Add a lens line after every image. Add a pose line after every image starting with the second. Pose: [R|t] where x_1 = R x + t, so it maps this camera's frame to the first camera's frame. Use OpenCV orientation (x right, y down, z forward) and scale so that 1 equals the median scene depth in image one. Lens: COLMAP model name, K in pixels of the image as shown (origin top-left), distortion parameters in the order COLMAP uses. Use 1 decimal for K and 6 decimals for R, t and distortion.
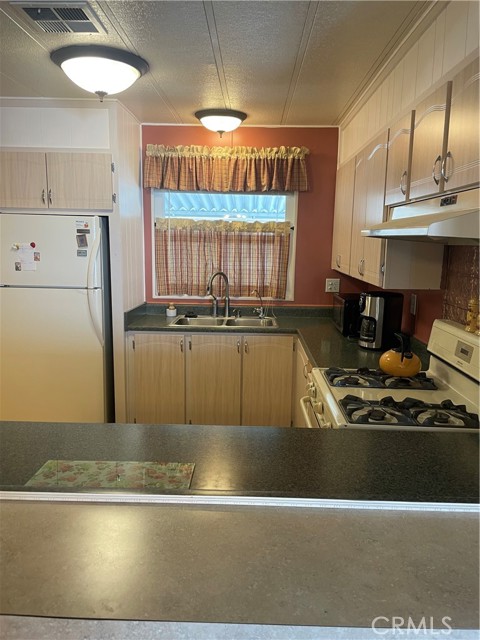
lens RADIAL K [[491.2, 0, 244.7], [0, 491.2, 324.5], [0, 0, 1]] dist [0.065296, -0.043543]
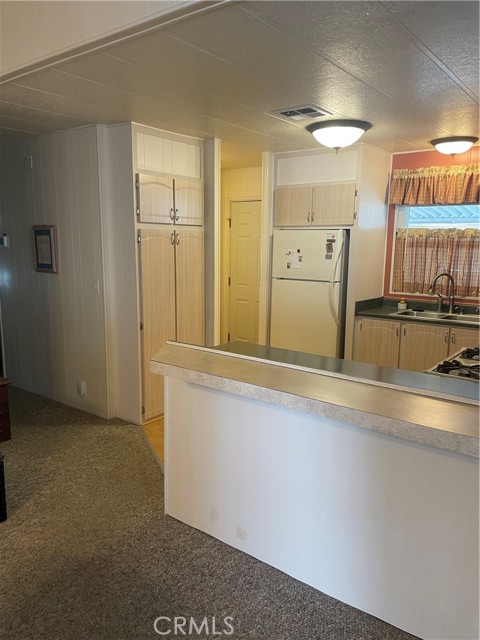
lens RADIAL K [[491.2, 0, 238.9], [0, 491.2, 322.0], [0, 0, 1]] dist [0.065296, -0.043543]
pose [[0.799239, 0.089209, -0.594355, 0.265355], [-0.098426, 0.994999, 0.016988, 0.034050], [0.592899, 0.044922, 0.804023, -0.216717]]
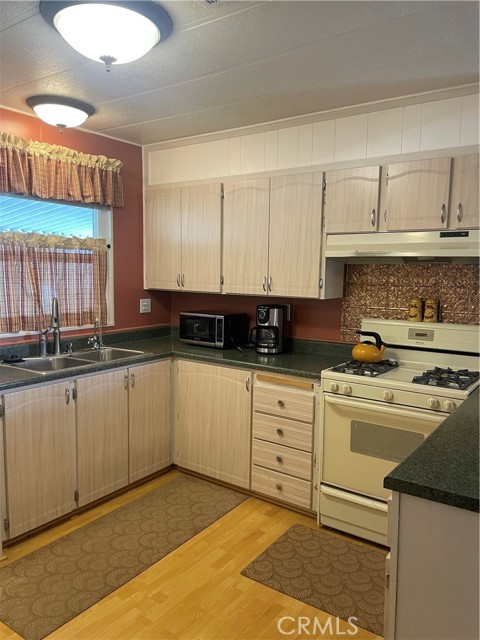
lens RADIAL K [[491.2, 0, 258.3], [0, 491.2, 318.0], [0, 0, 1]] dist [0.065296, -0.043543]
pose [[0.551519, -0.093084, 0.828953, -0.537651], [0.138480, 0.990182, 0.019055, -0.045285], [-0.822588, 0.104285, 0.558994, 0.289134]]
